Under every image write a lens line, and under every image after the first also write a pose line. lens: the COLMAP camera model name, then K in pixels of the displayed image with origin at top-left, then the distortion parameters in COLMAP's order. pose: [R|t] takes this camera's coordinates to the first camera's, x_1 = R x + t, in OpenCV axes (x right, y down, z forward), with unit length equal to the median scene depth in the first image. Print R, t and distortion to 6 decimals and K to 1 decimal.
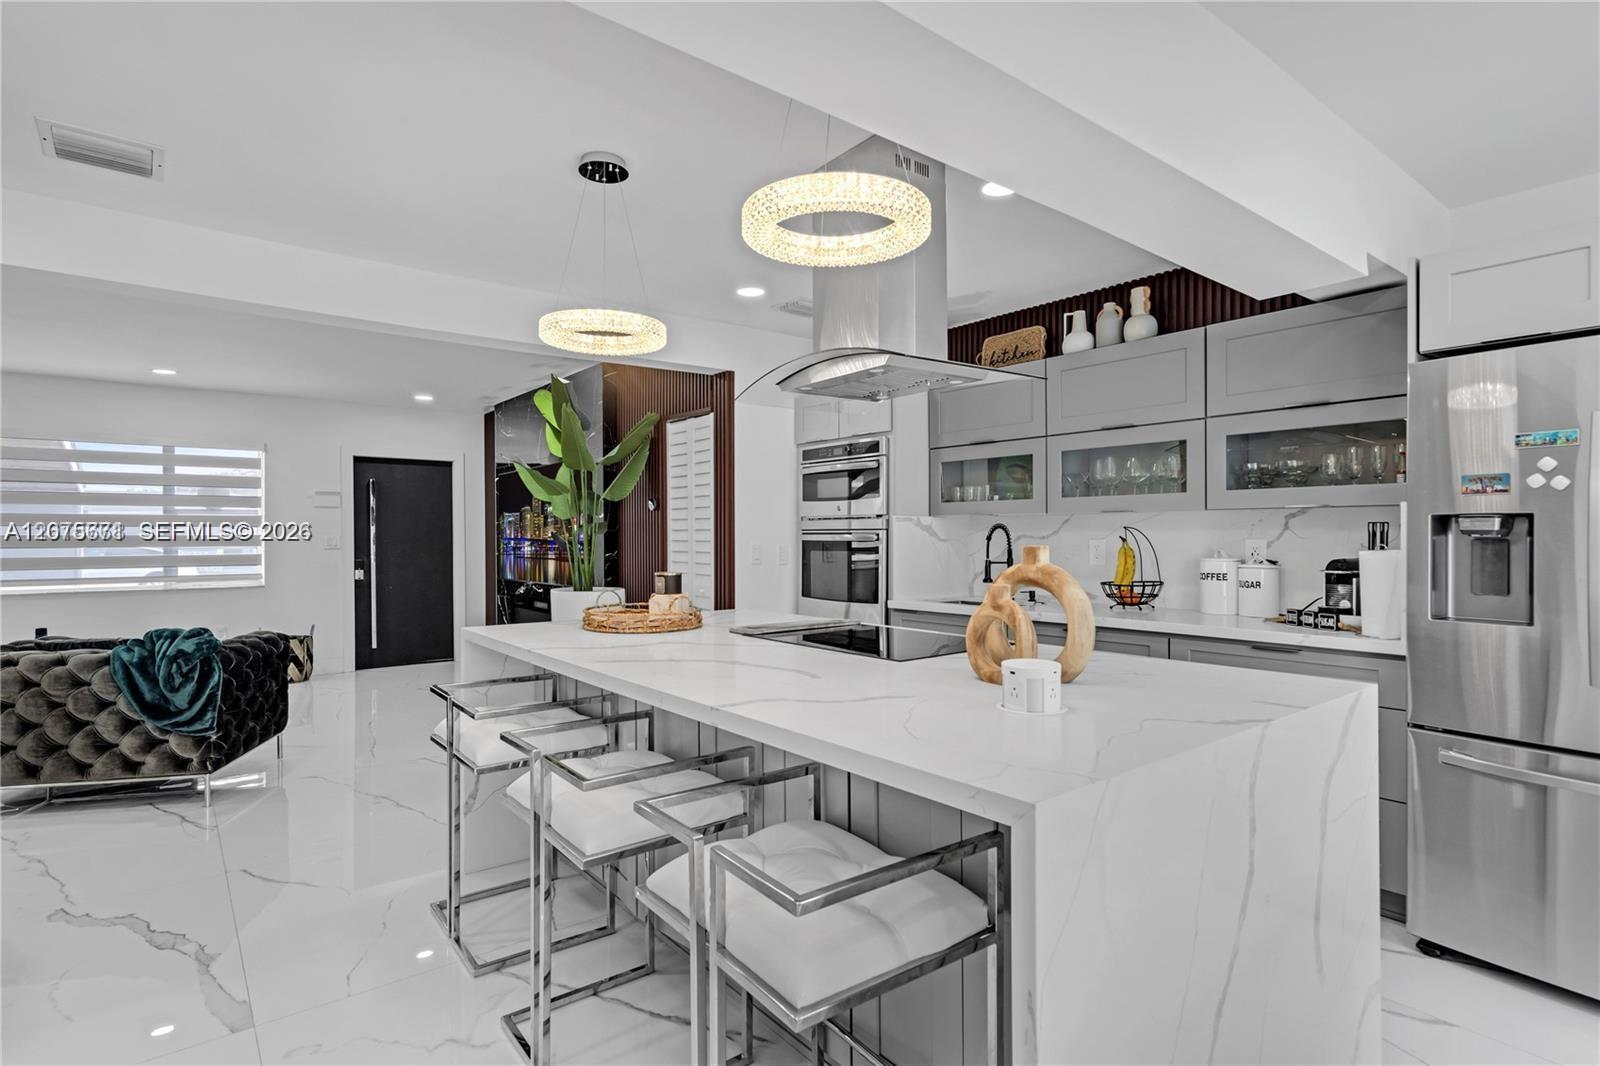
lens RADIAL K [[816.5, 0, 817.4], [0, 816.5, 530.0], [0, 0, 1]] dist [-0.000909, -0.000145]
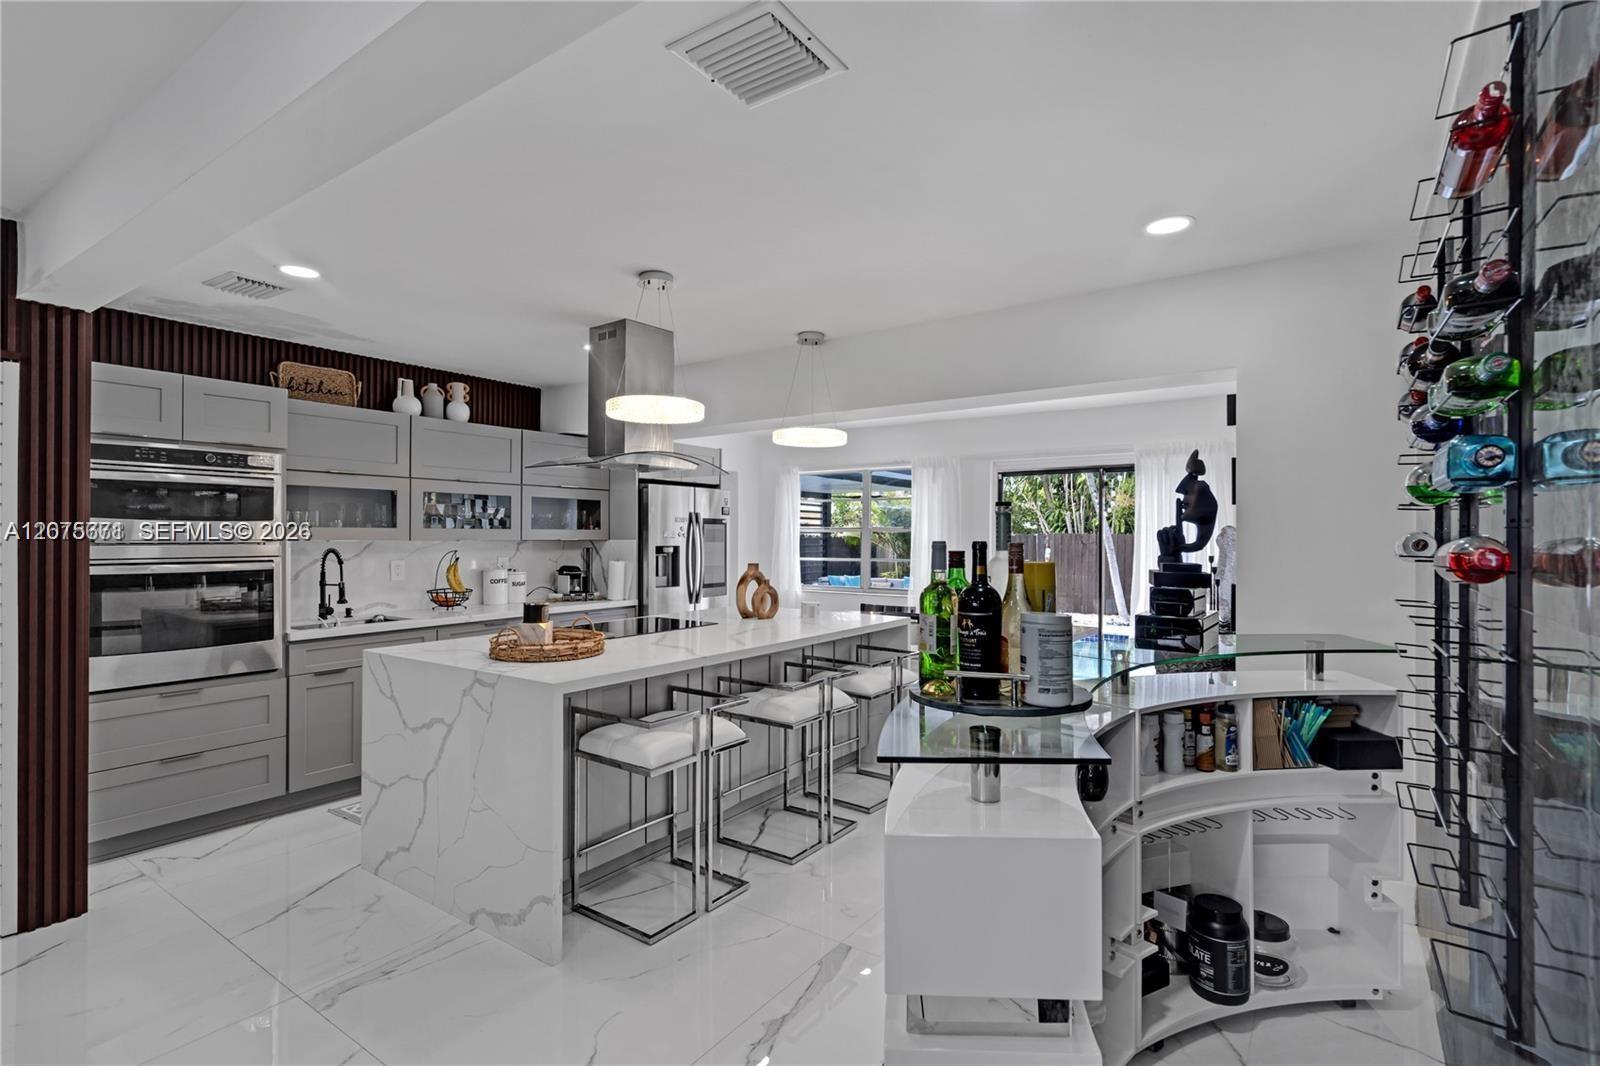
lens RADIAL K [[746.9, 0, 800.7], [0, 746.9, 532.3], [0, 0, 1]] dist [-0.000906, -0.000077]
pose [[-0.274167, 0.006860, 0.961658, -0.966015], [-0.005748, 0.999945, -0.008772, -0.025997], [-0.961665, -0.007933, -0.274112, 0.743767]]
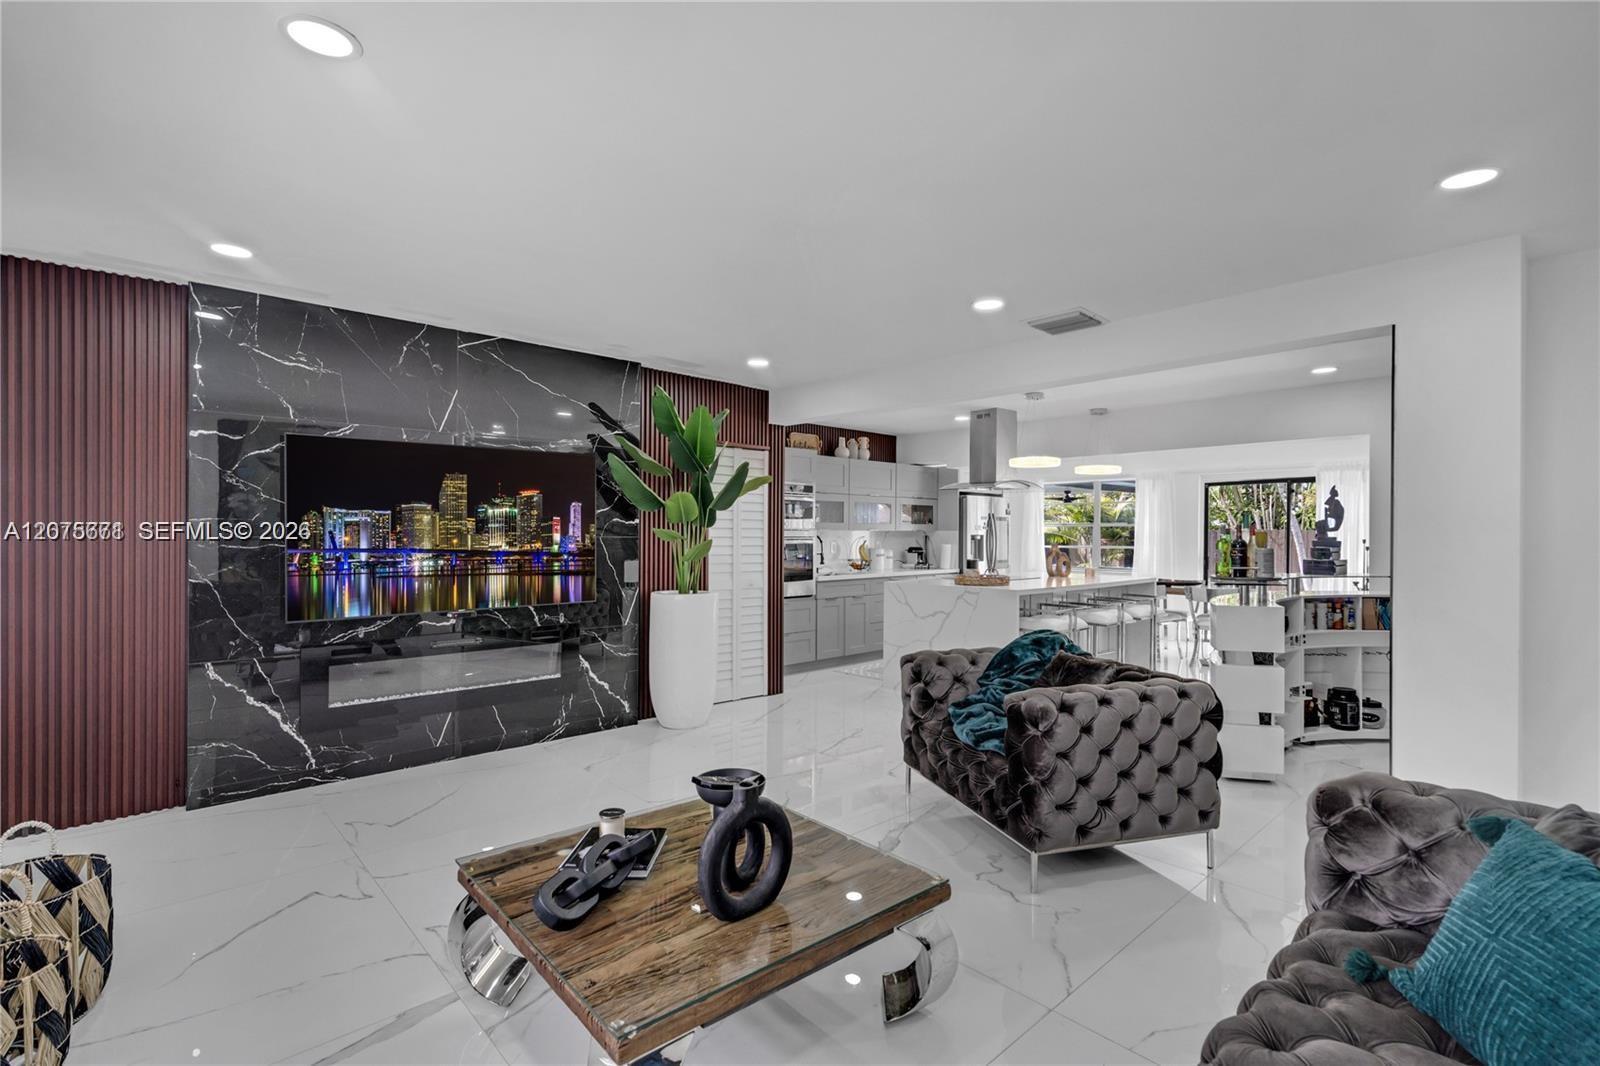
lens RADIAL K [[712.7, 0, 815.2], [0, 712.7, 533.3], [0, 0, 1]] dist [-0.001355, -0.000088]
pose [[-0.070971, 0.002744, 0.997475, -1.597973], [-0.008616, 0.999957, -0.003364, -0.004305], [-0.997441, -0.008833, -0.070944, 1.225980]]
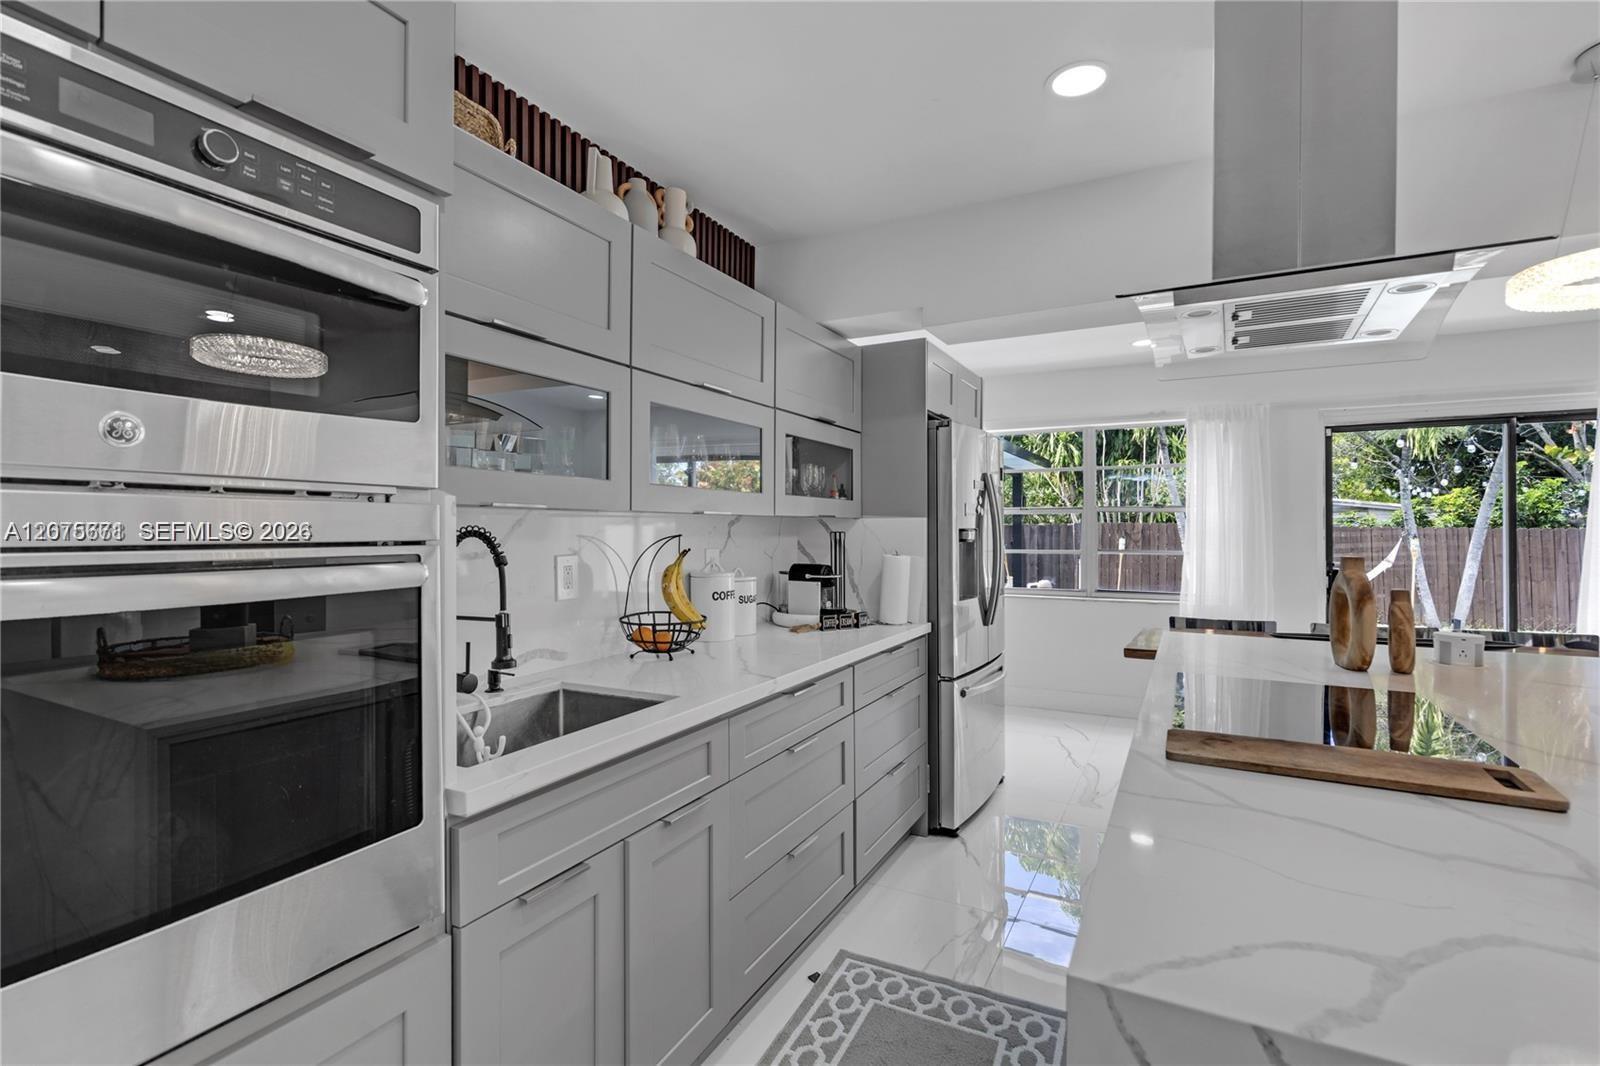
lens RADIAL K [[746.9, 0, 800.7], [0, 746.9, 532.3], [0, 0, 1]] dist [-0.000906, -0.000077]
pose [[-0.386112, 0.000756, 0.922452, -0.216388], [-0.003144, 0.999993, -0.002135, -0.004823], [-0.922446, -0.003724, -0.386107, 1.088997]]
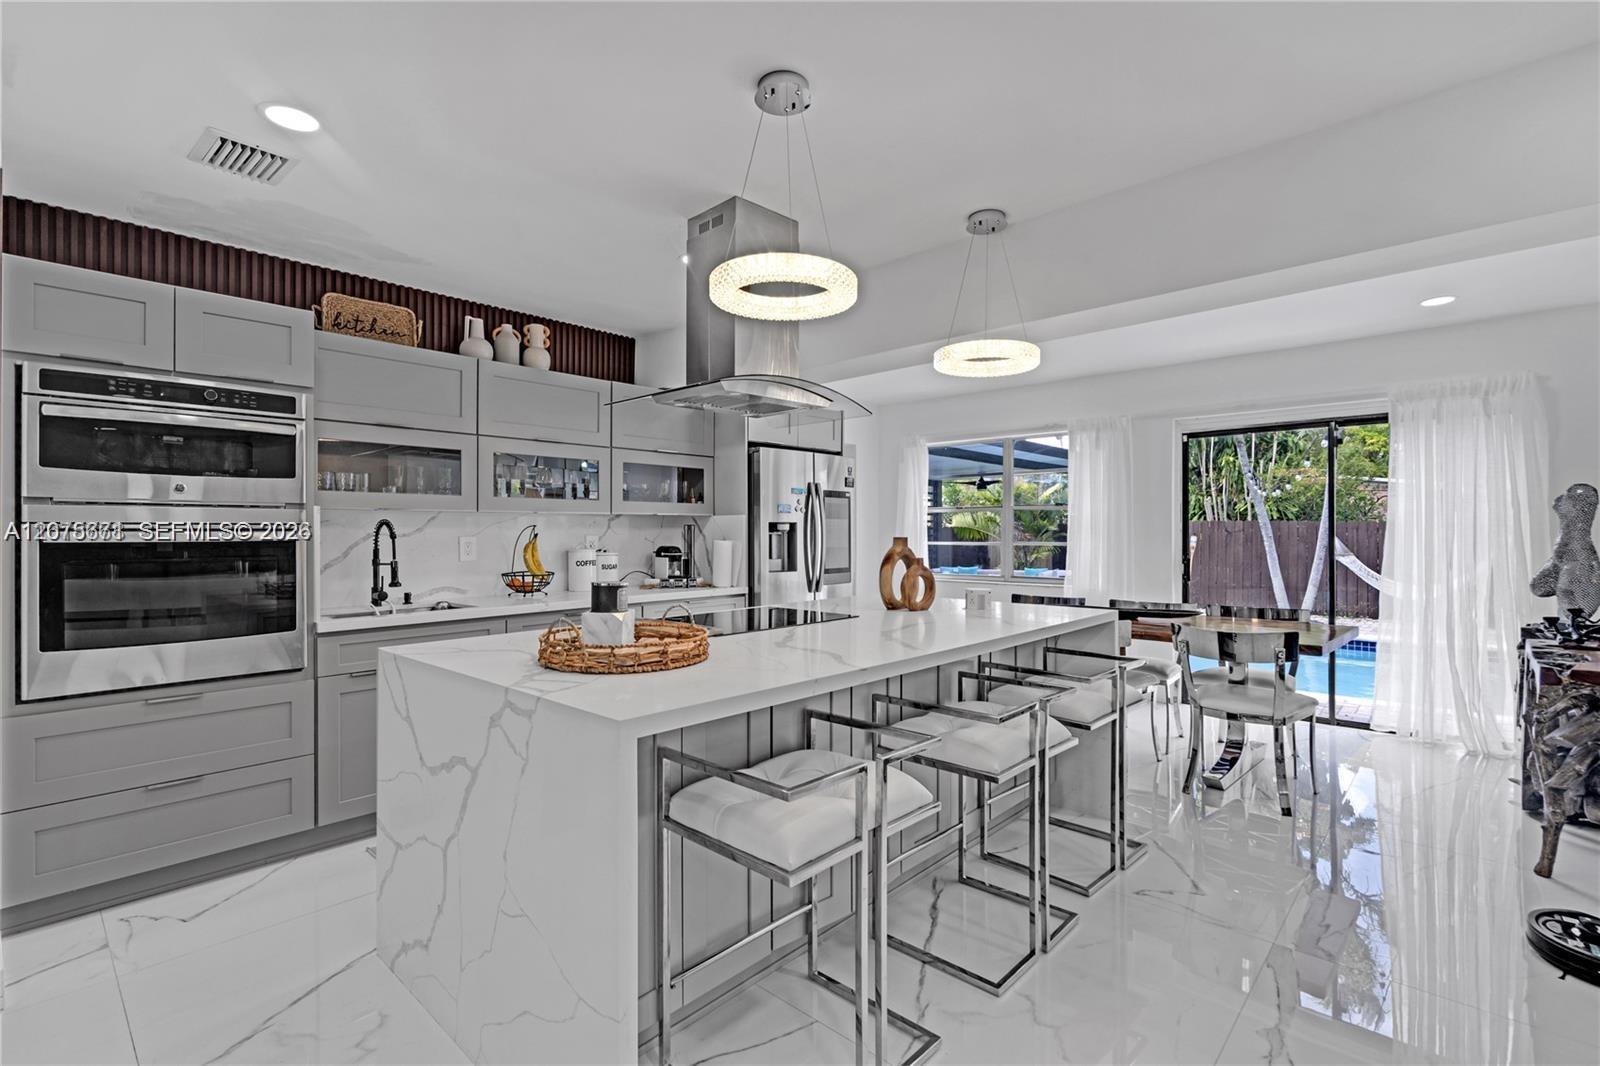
lens RADIAL K [[726.7, 0, 798.2], [0, 726.7, 527.7], [0, 0, 1]] dist [-0.001131, 0.000054]
pose [[-0.142758, 0.008749, 0.989719, -0.668279], [-0.001904, 0.999957, -0.009114, 0.007882], [-0.989756, -0.003186, -0.142735, 0.736972]]
